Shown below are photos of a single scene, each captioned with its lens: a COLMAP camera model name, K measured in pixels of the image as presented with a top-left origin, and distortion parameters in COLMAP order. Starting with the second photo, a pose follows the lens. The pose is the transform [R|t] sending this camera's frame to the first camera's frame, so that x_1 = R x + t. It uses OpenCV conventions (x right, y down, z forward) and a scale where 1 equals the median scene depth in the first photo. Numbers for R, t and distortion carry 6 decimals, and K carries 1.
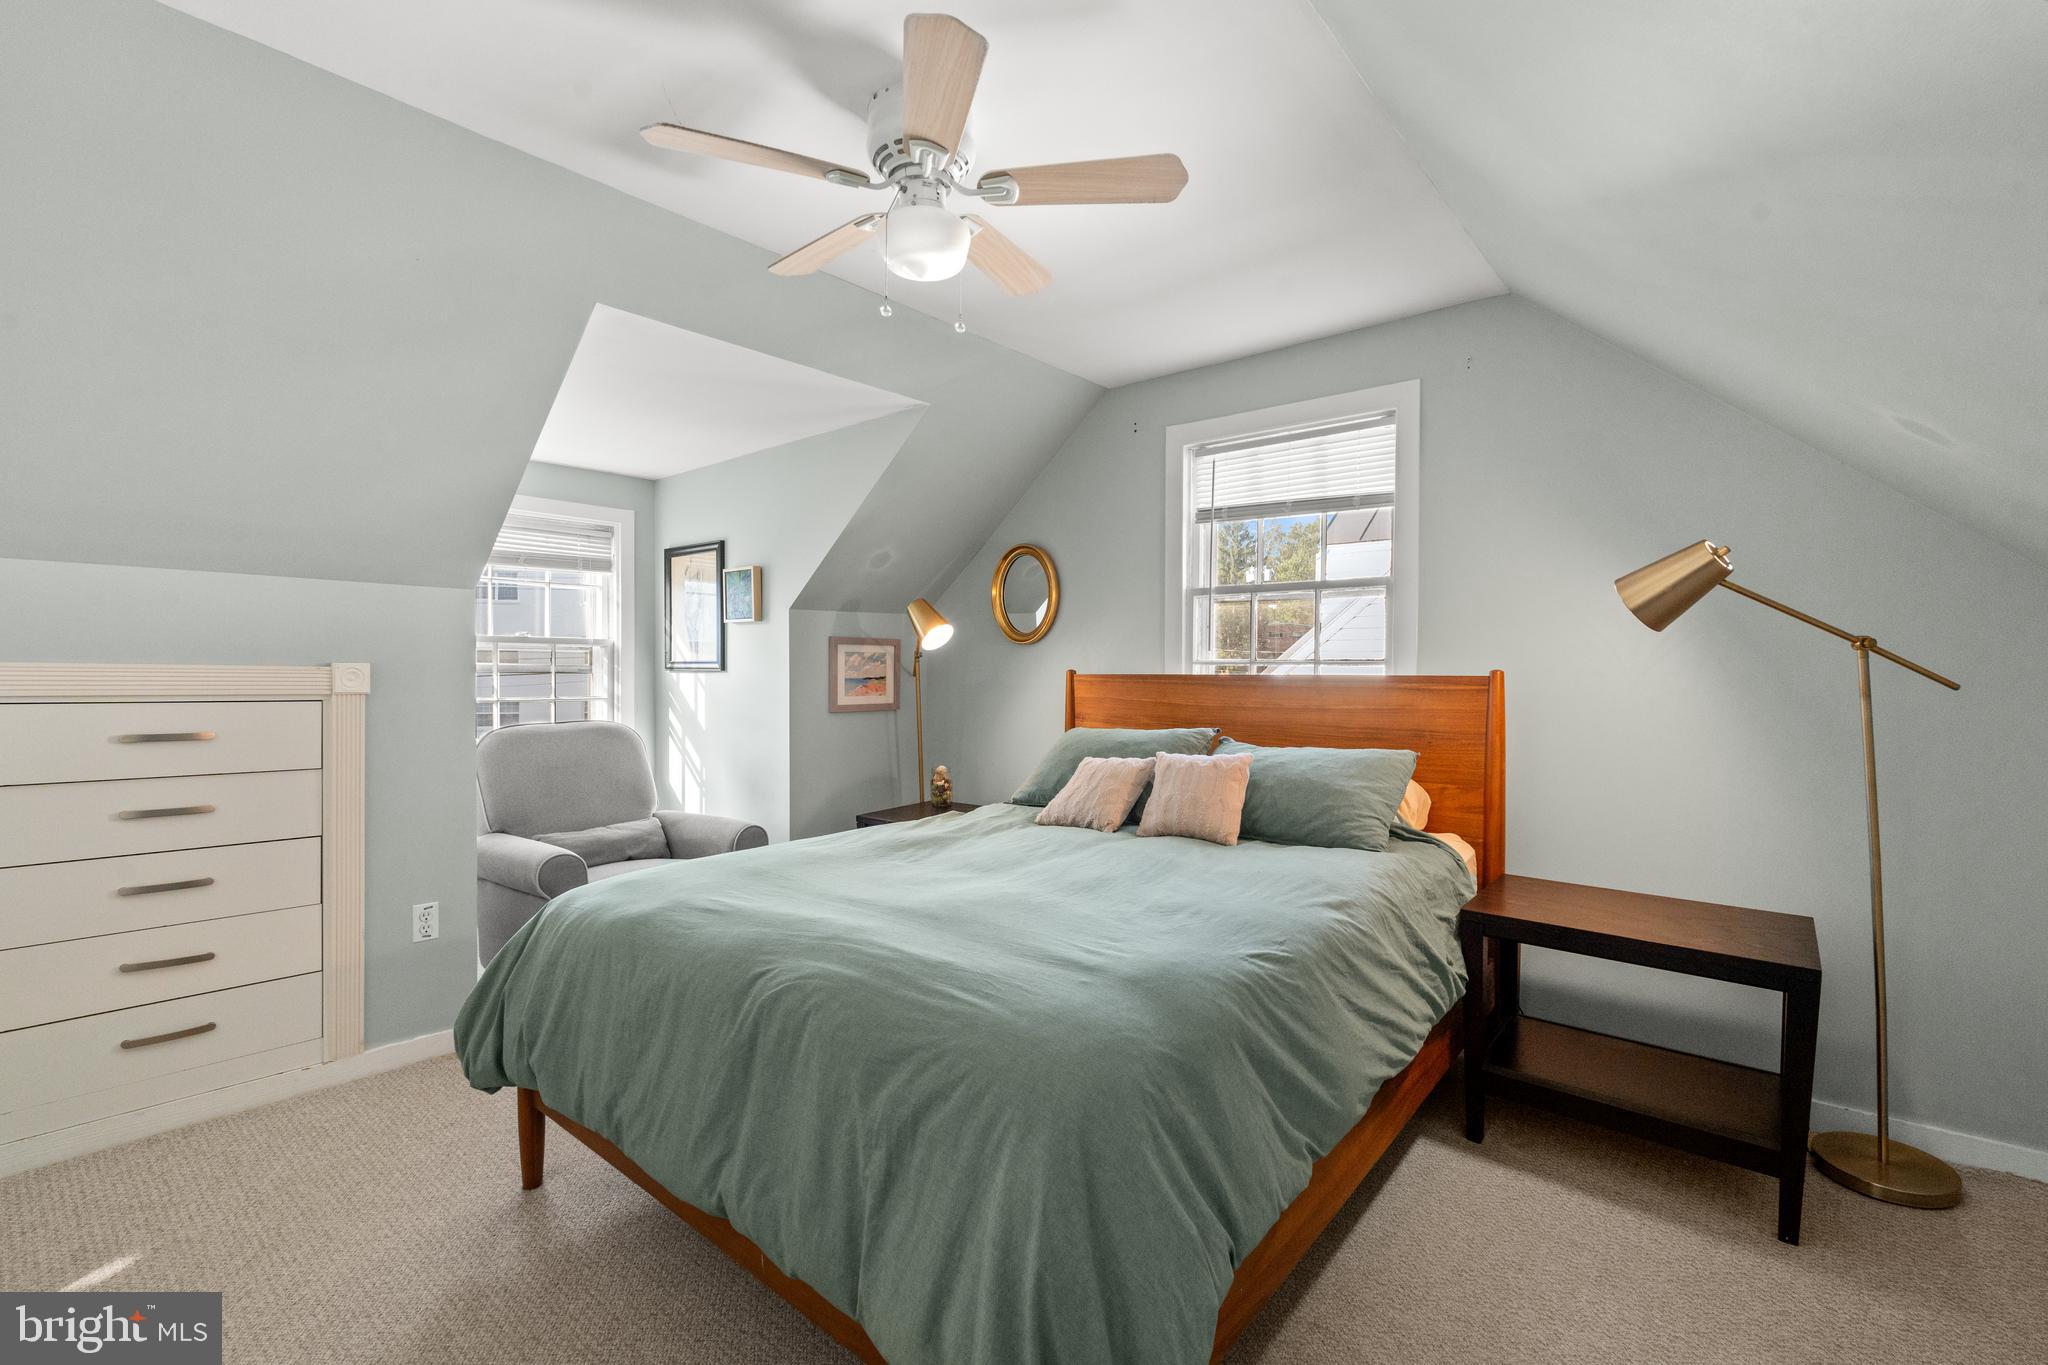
lens RADIAL K [[893.3, 0, 1009.7], [0, 893.3, 682.9], [0, 0, 1]] dist [-0.001902, -0.000753]
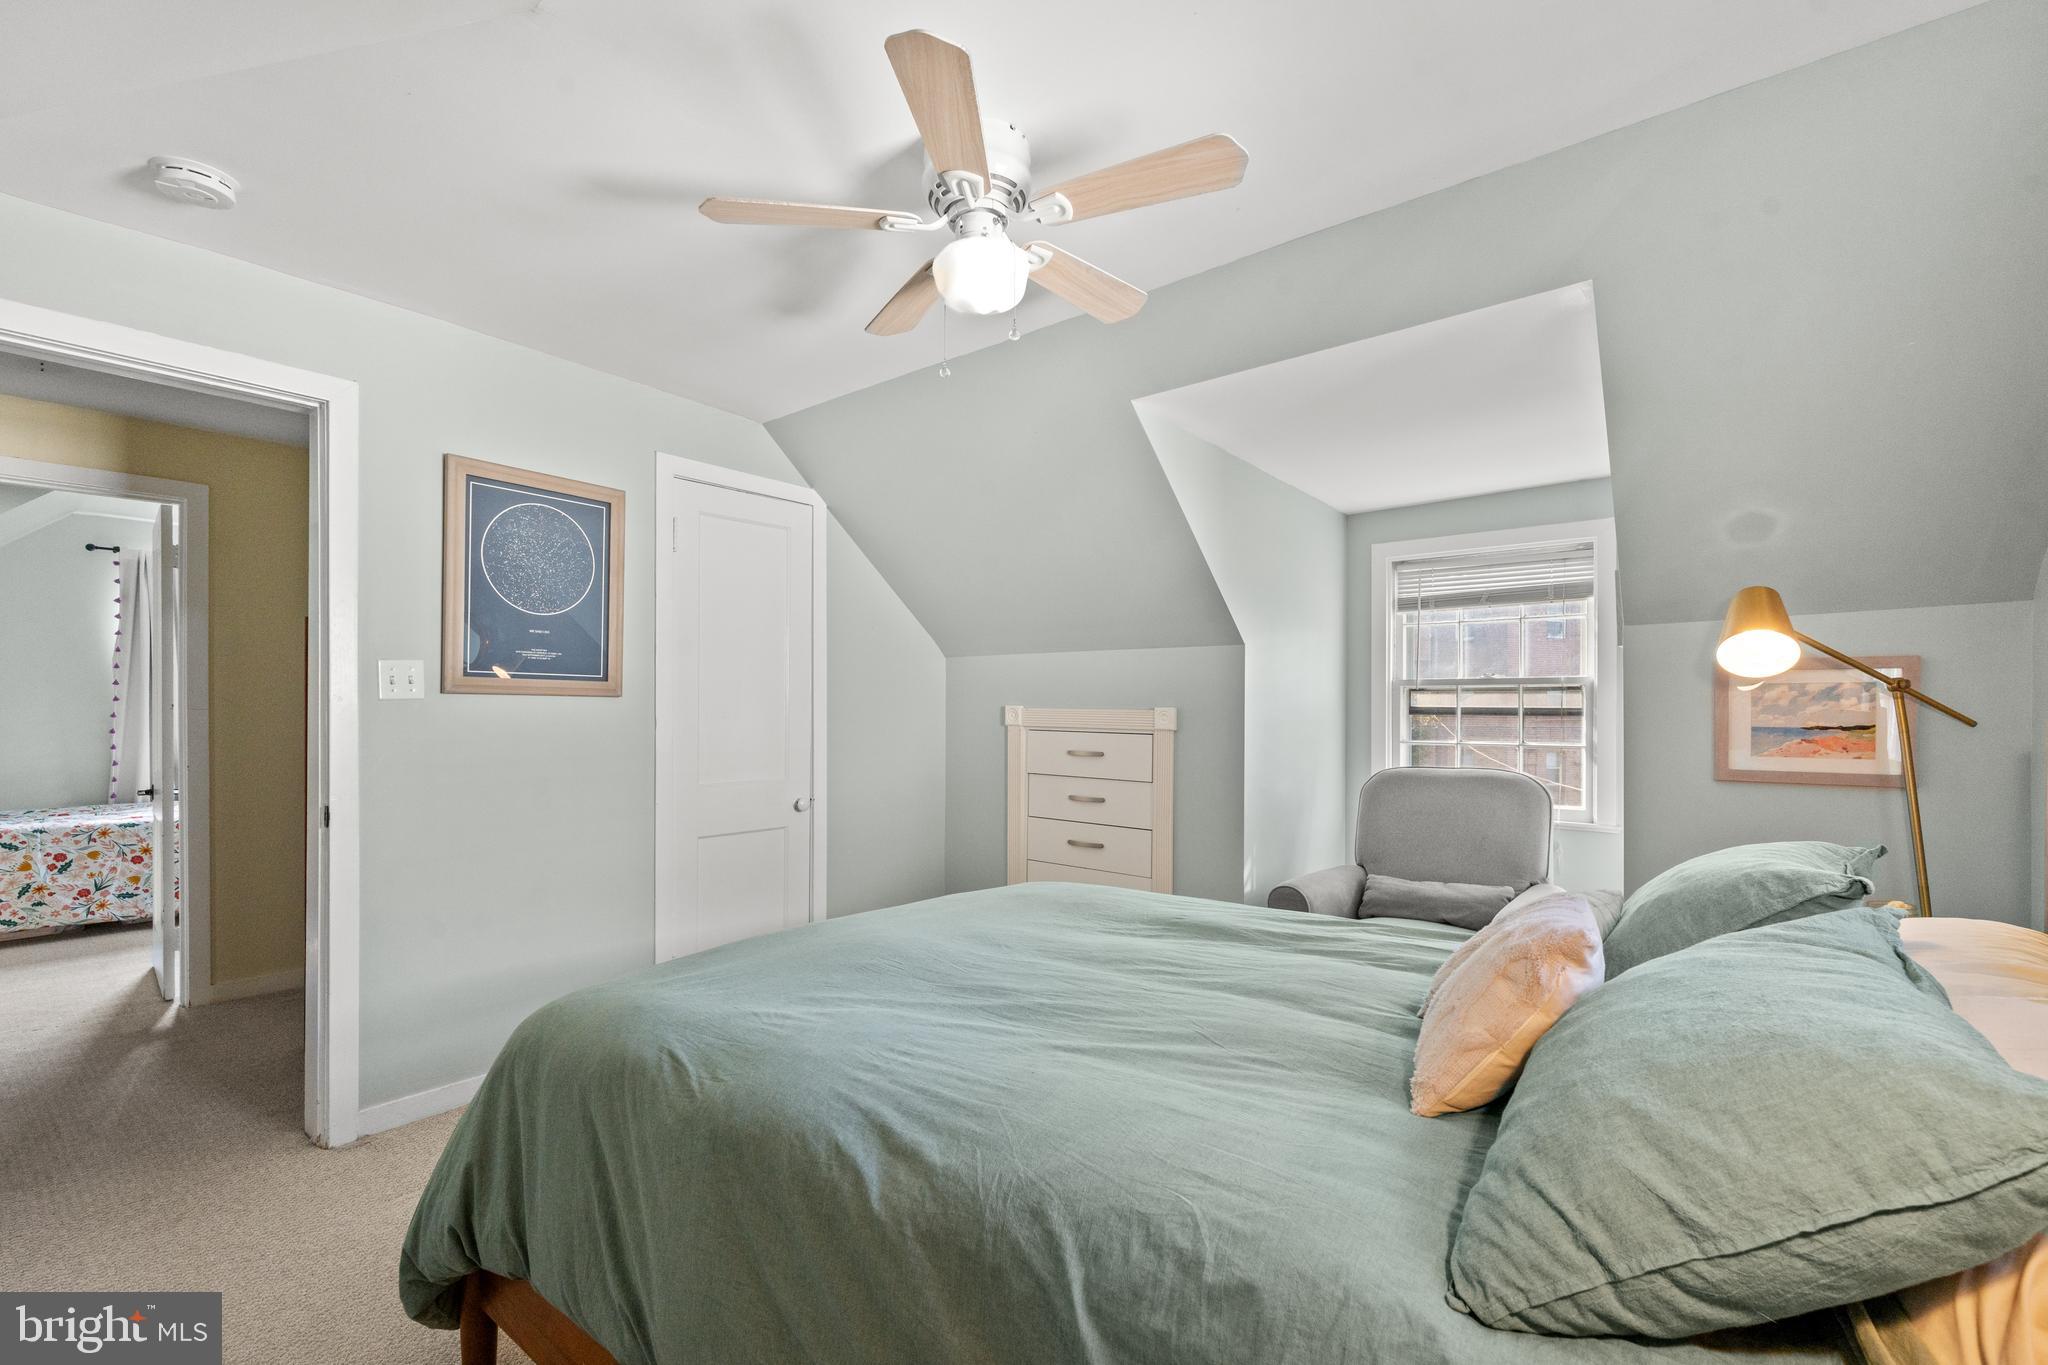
lens RADIAL K [[893.3, 0, 998.0], [0, 893.3, 716.4], [0, 0, 1]] dist [-0.001902, -0.000753]
pose [[0.028056, 0.006883, -0.999583, 0.687609], [-0.014706, 0.999871, 0.006473, -0.014811], [0.999498, 0.014518, 0.028153, 0.779200]]
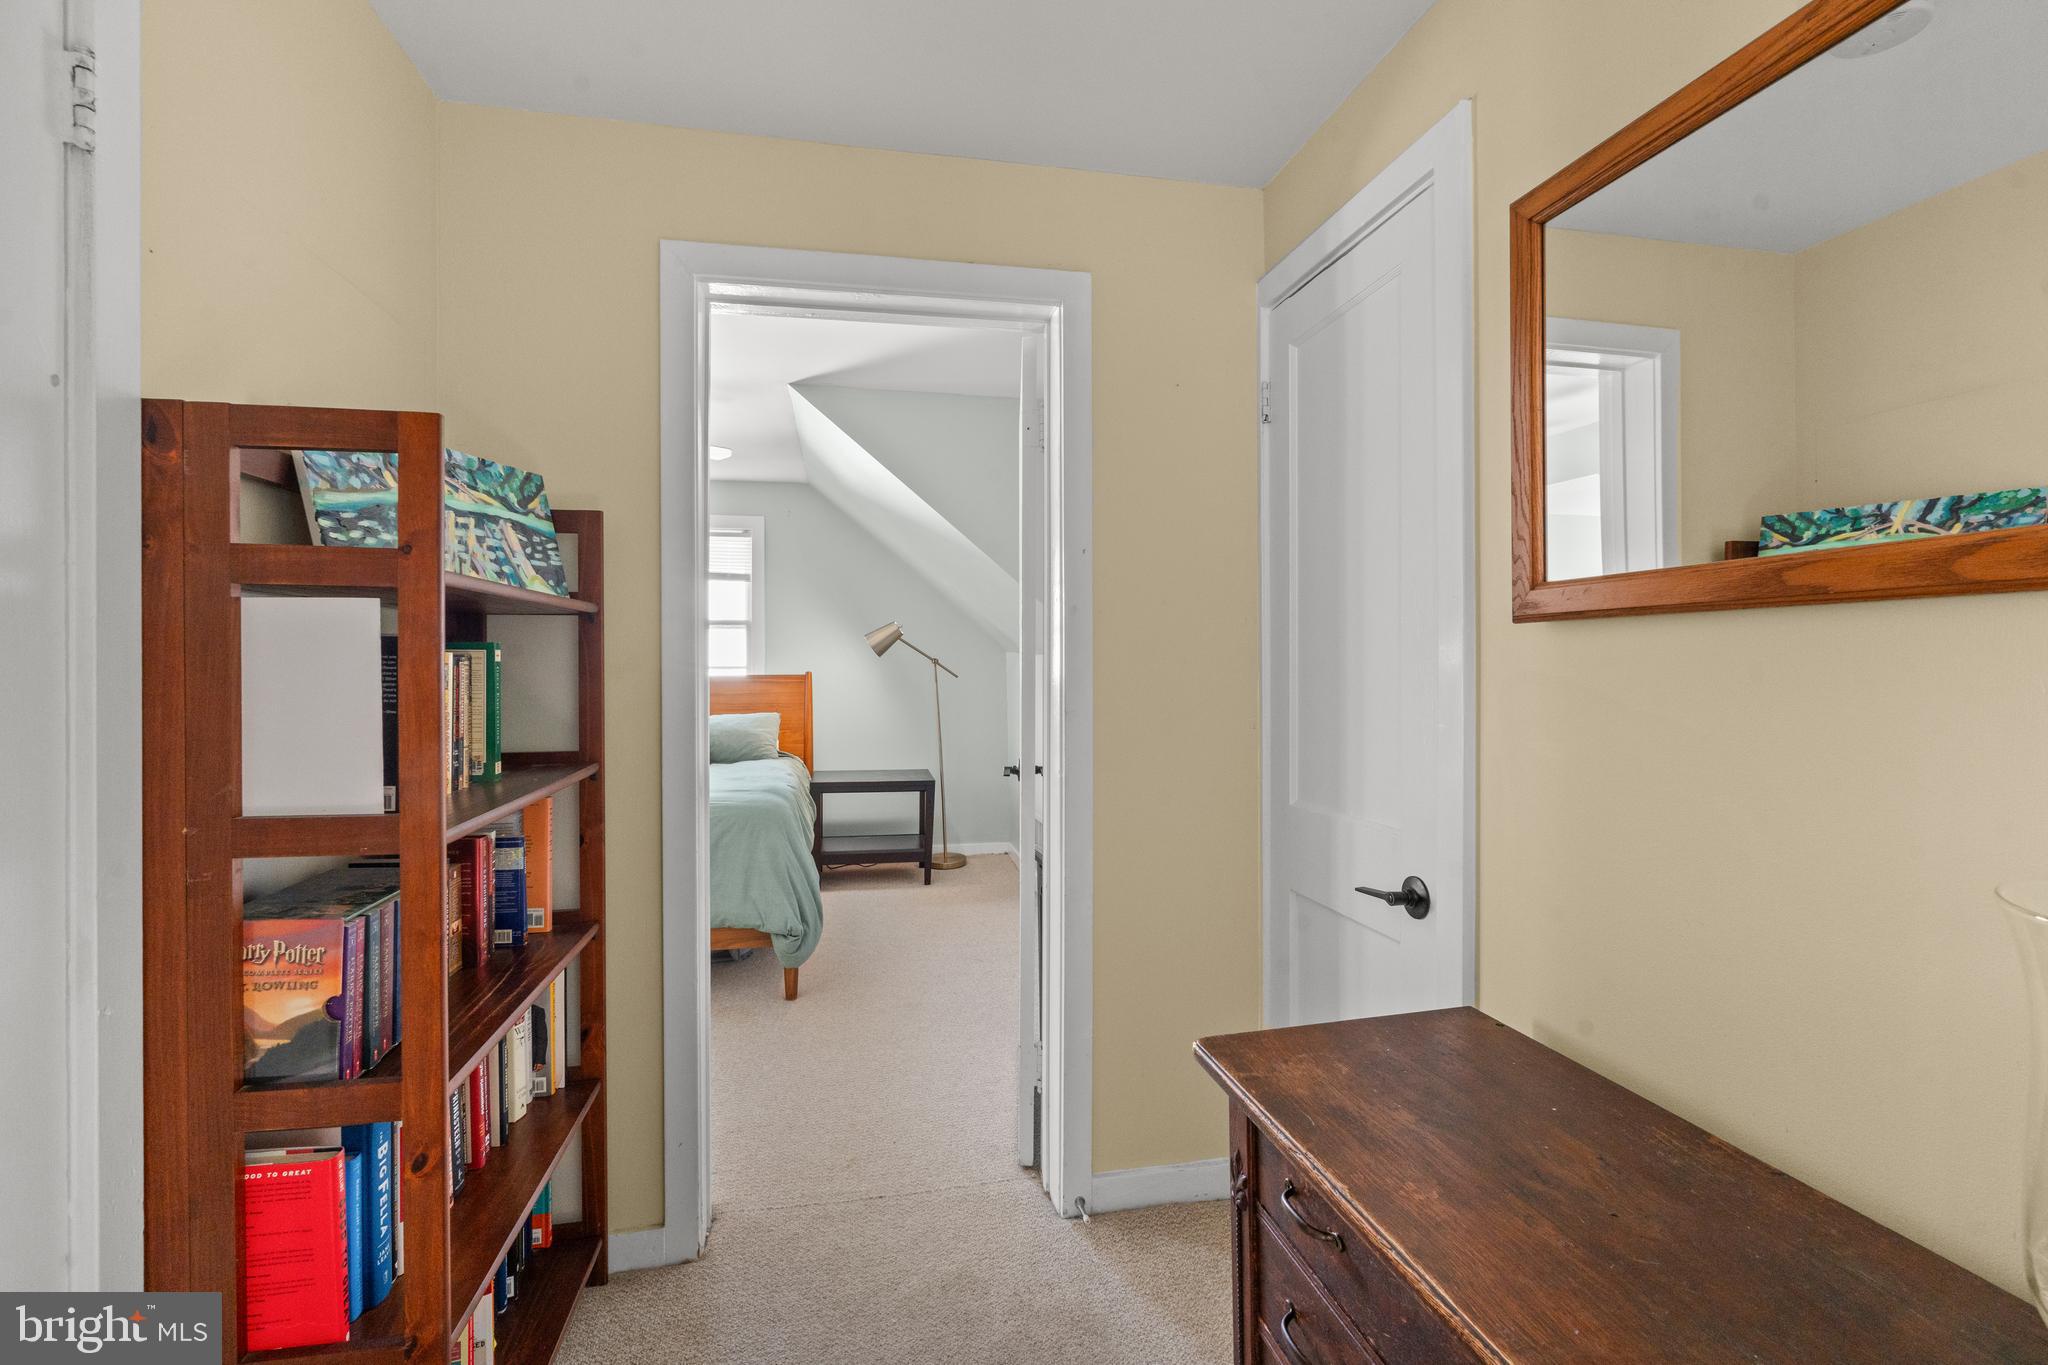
lens RADIAL K [[893.3, 0, 1017.1], [0, 893.3, 672.3], [0, 0, 1]] dist [-0.001902, -0.000753]
pose [[0.620955, -0.003364, 0.783839, -0.708887], [0.007415, 0.999971, -0.001583, -0.006999], [-0.783811, 0.006795, 0.620962, -0.600602]]
